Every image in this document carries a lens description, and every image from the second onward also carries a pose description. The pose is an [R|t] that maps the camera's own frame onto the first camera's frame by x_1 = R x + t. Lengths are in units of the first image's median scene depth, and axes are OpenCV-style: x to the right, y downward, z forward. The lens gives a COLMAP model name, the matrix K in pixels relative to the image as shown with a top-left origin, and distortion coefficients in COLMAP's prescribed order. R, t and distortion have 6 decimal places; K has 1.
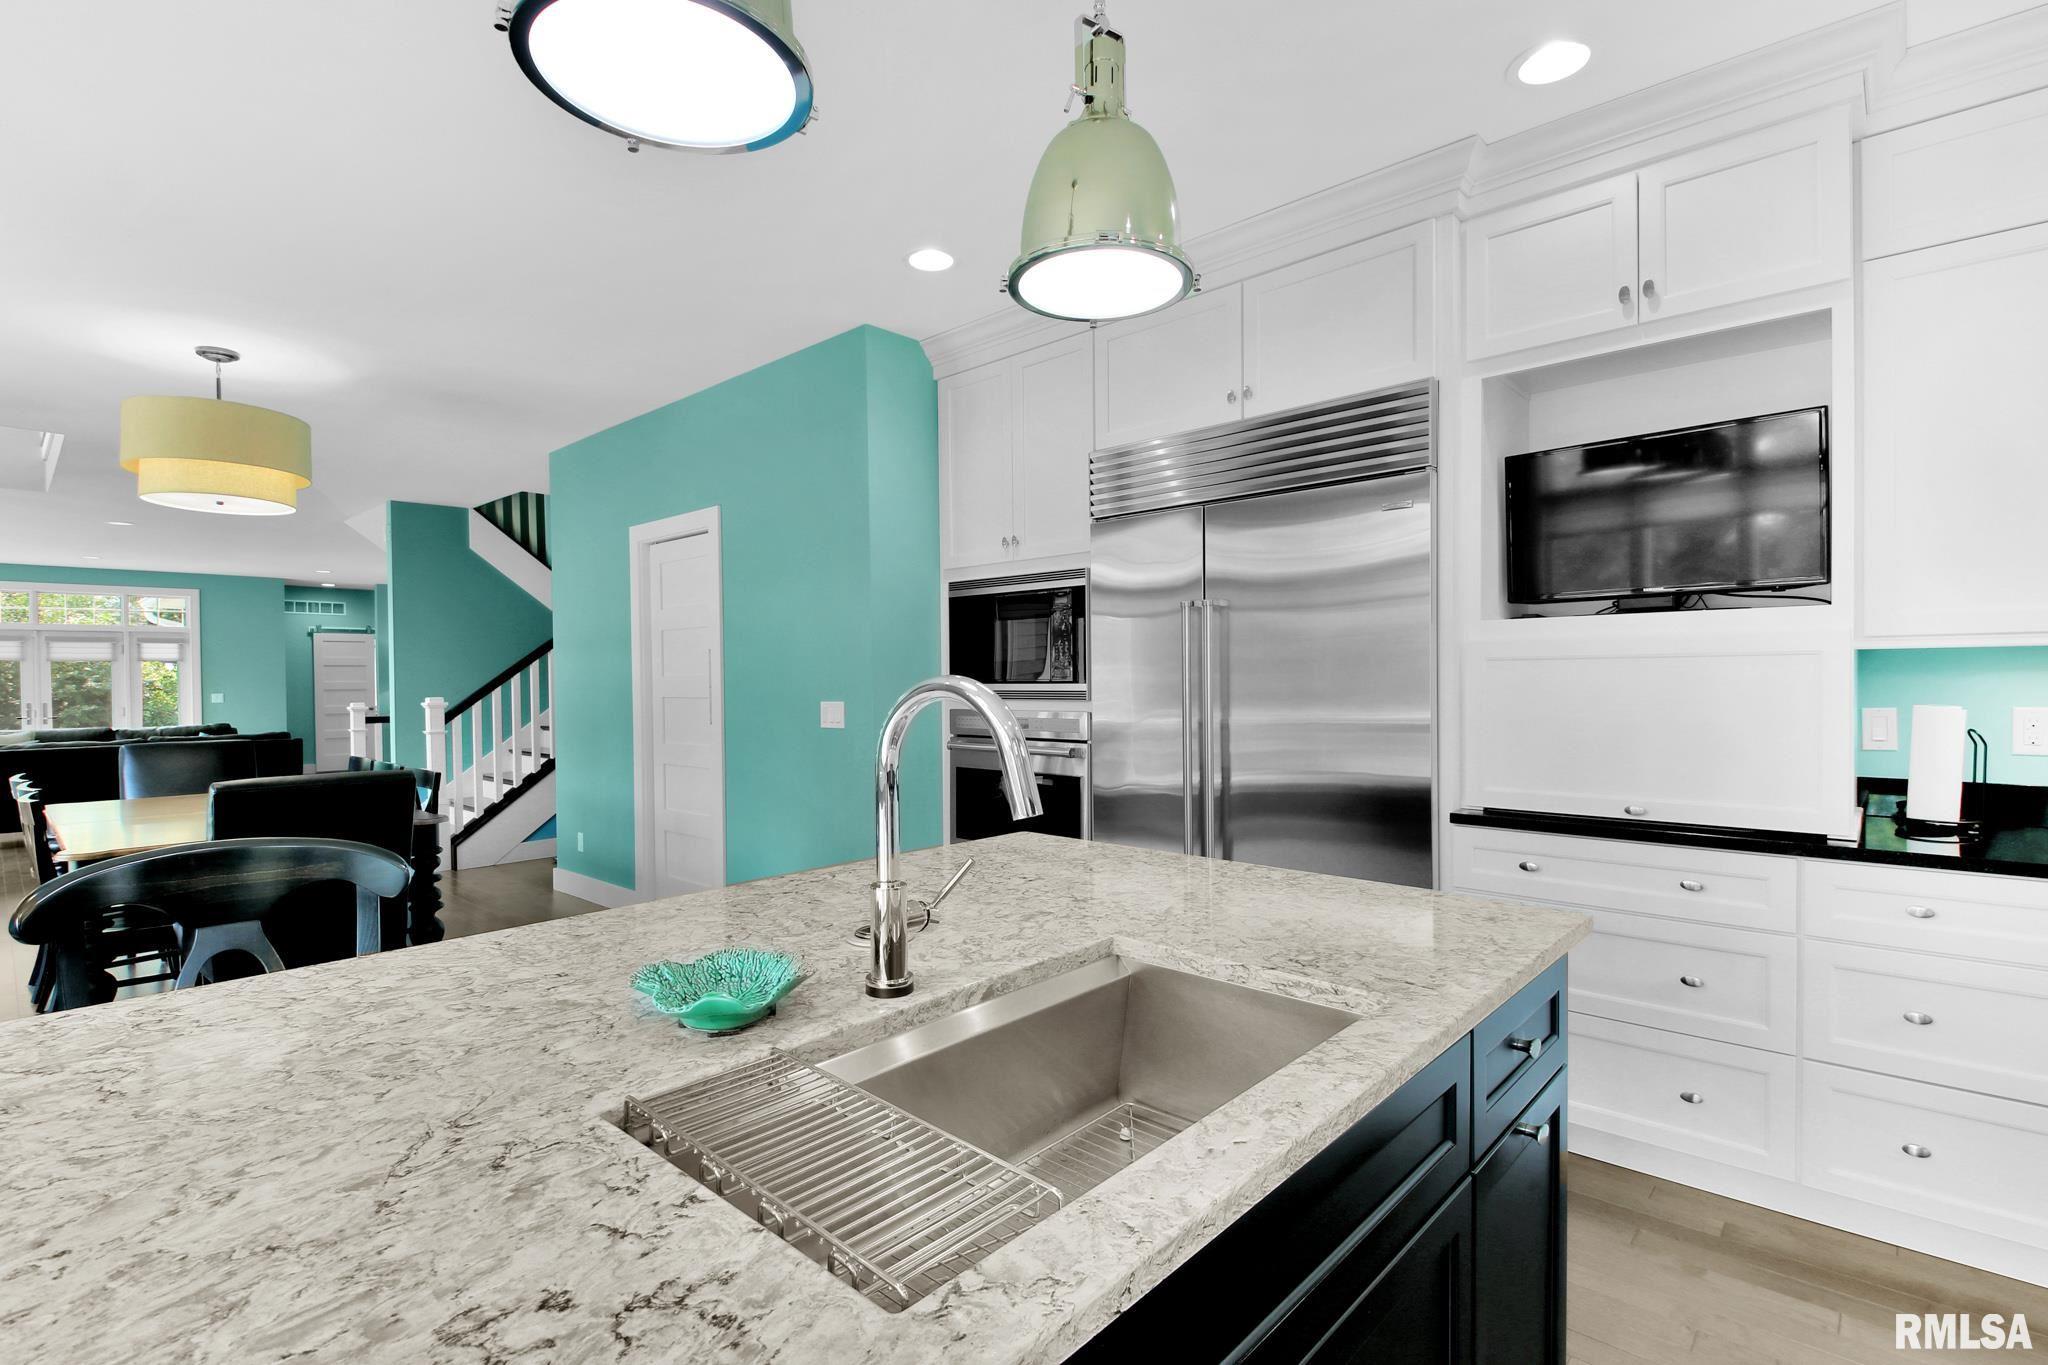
lens RADIAL K [[954.9, 0, 1018.3], [0, 954.9, 690.3], [0, 0, 1]] dist [0.027089, -0.023262]
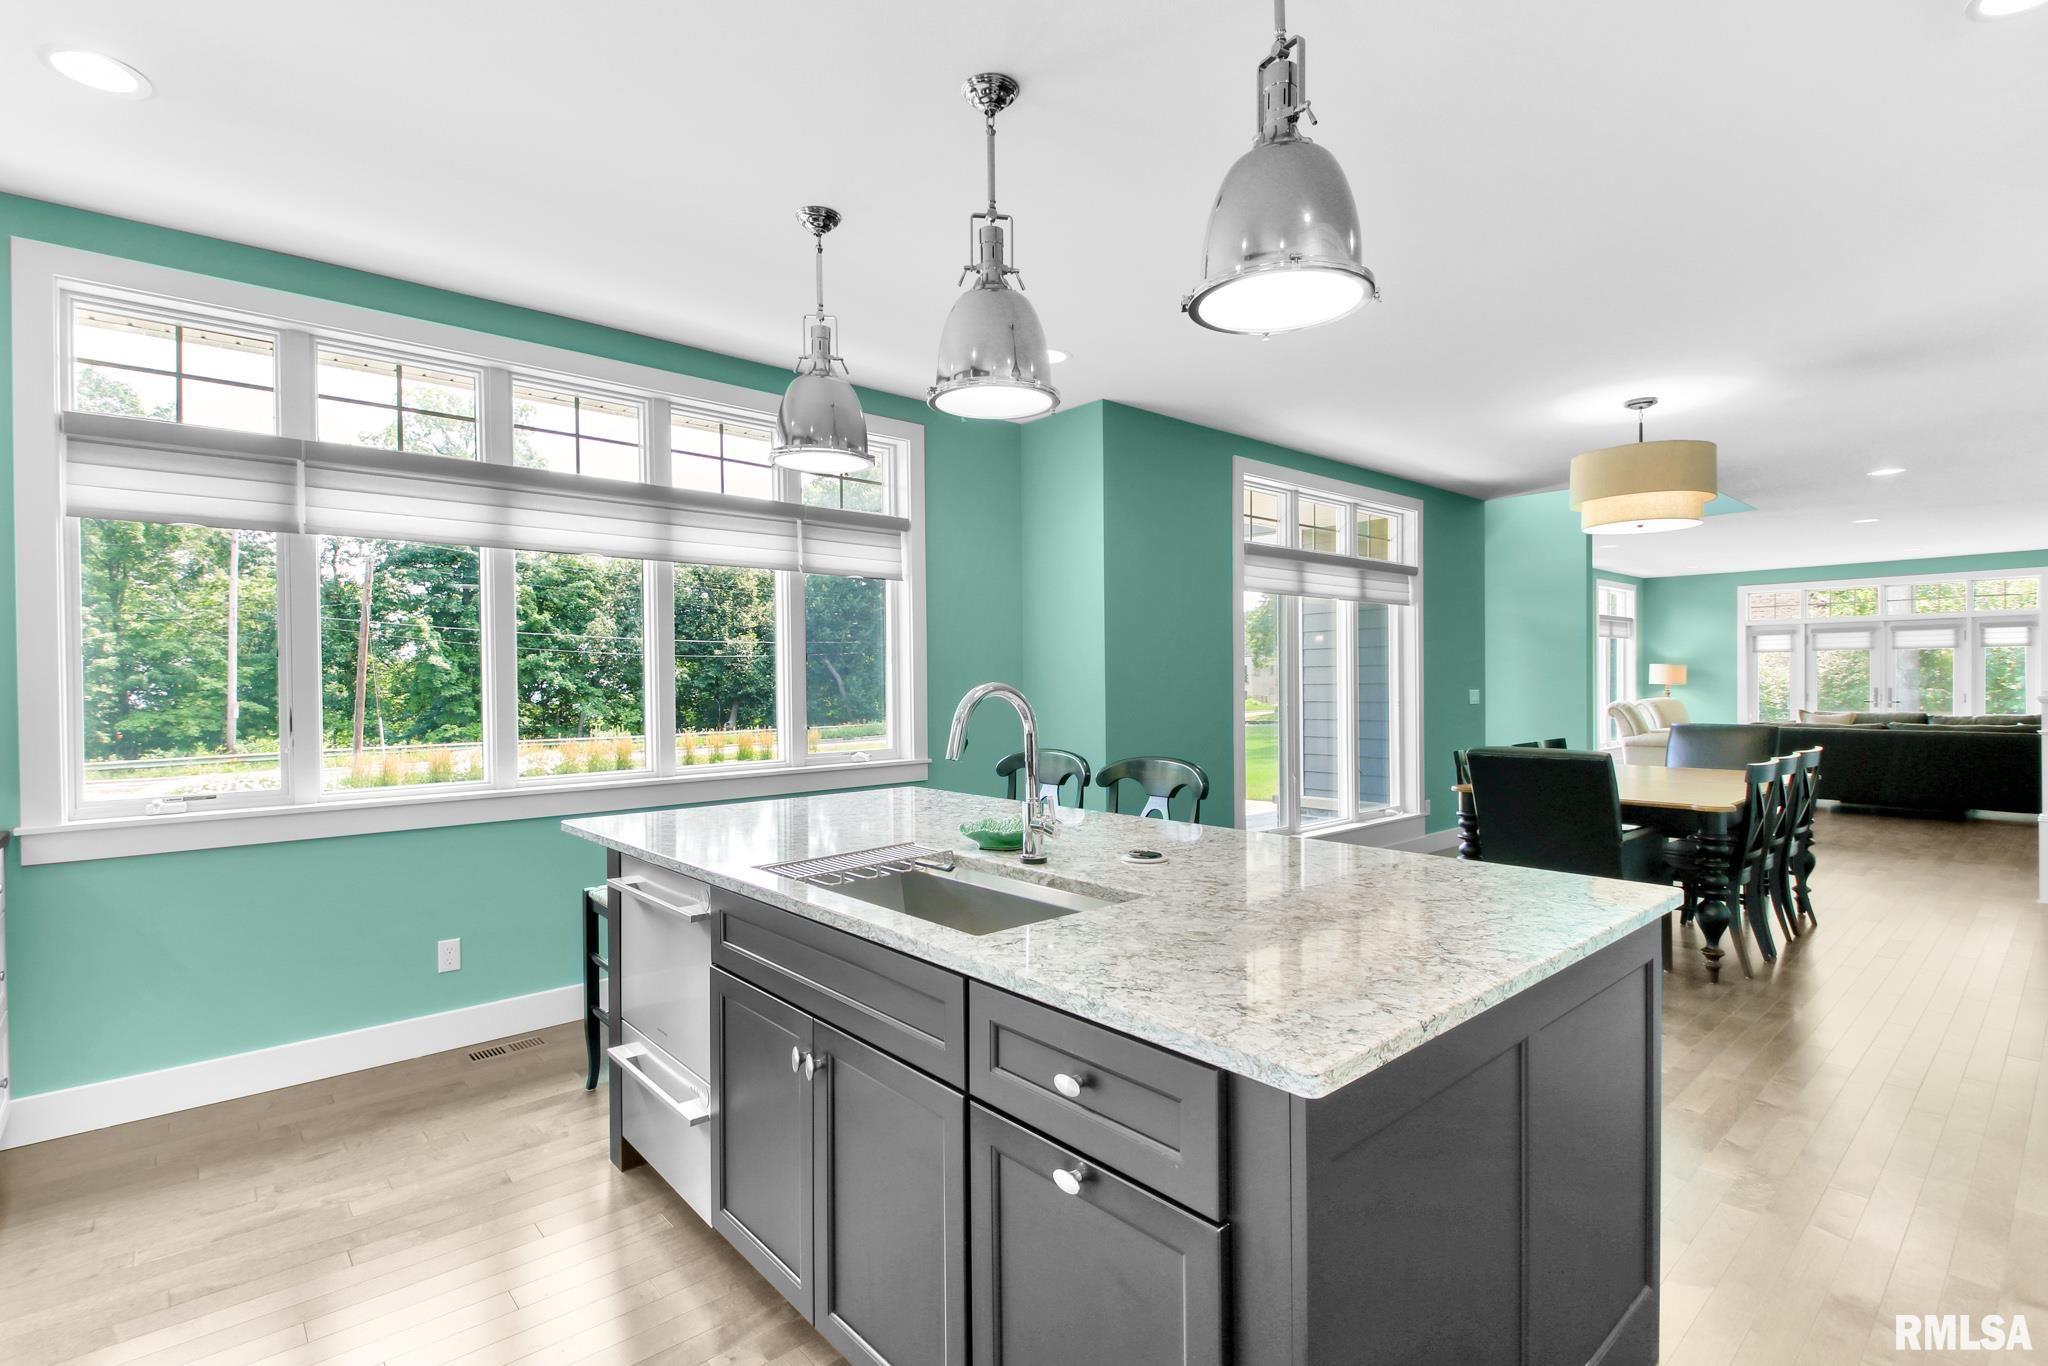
lens RADIAL K [[967.1, 0, 1010.6], [0, 967.1, 691.8], [0, 0, 1]] dist [0.002135, -0.006744]
pose [[-0.111252, 0.021624, -0.993557, 0.184866], [-0.001738, 0.999757, 0.021954, -0.004454], [0.993791, 0.004169, -0.111187, 0.130351]]
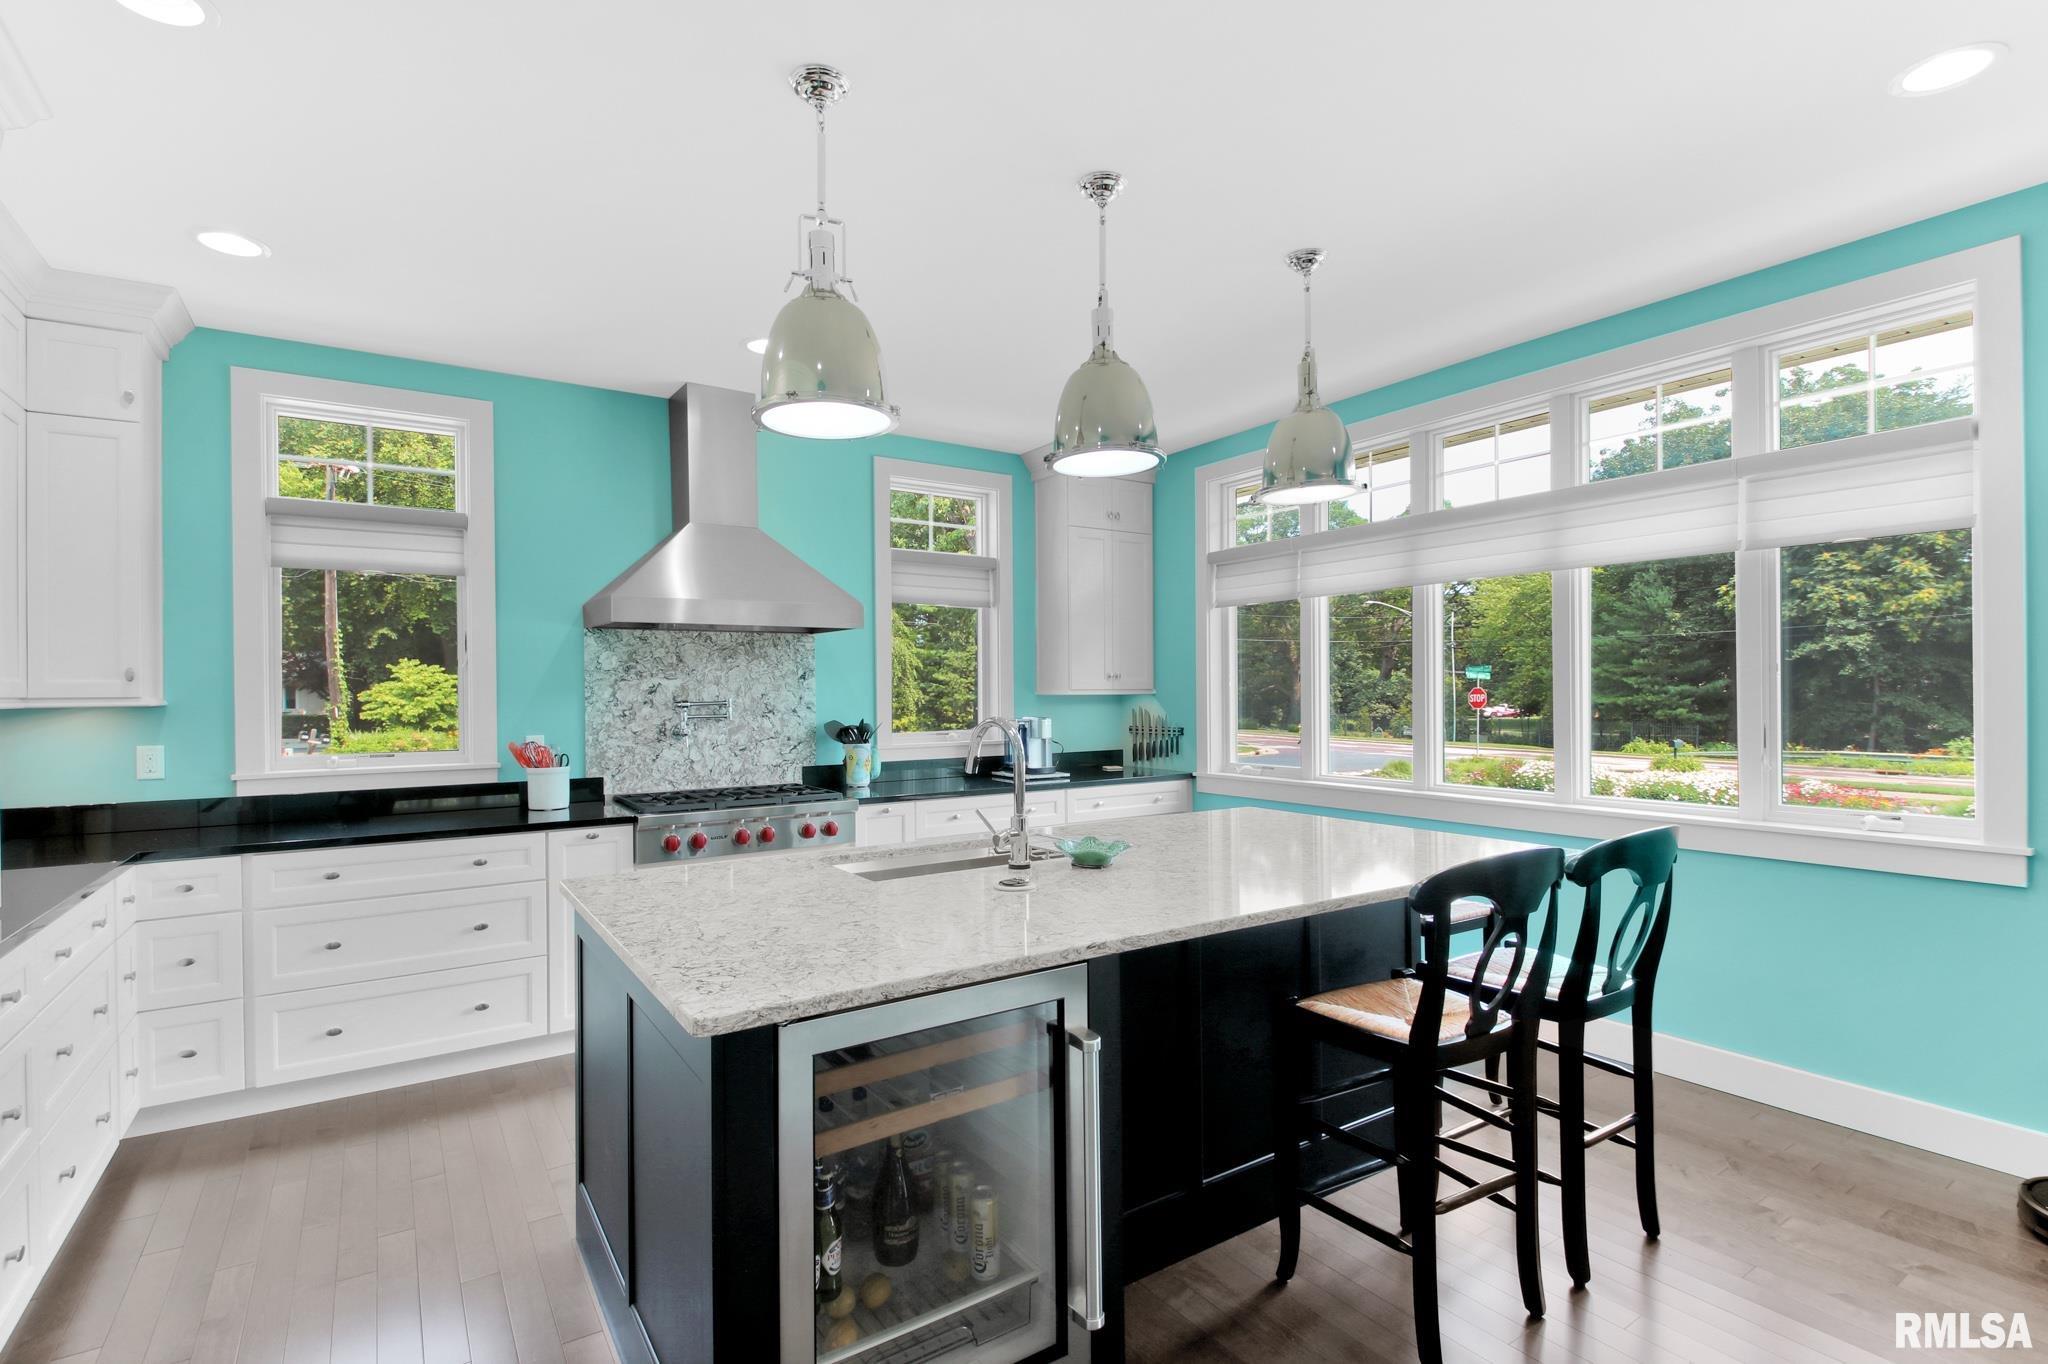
lens RADIAL K [[955.8, 0, 1020.8], [0, 955.8, 690.6], [0, 0, 1]] dist [0.031415, -0.027295]
pose [[-0.970634, 0.019315, 0.239783, -0.062859], [0.021852, 0.999730, 0.007926, -0.010242], [-0.239565, 0.012933, -0.970794, 0.335052]]
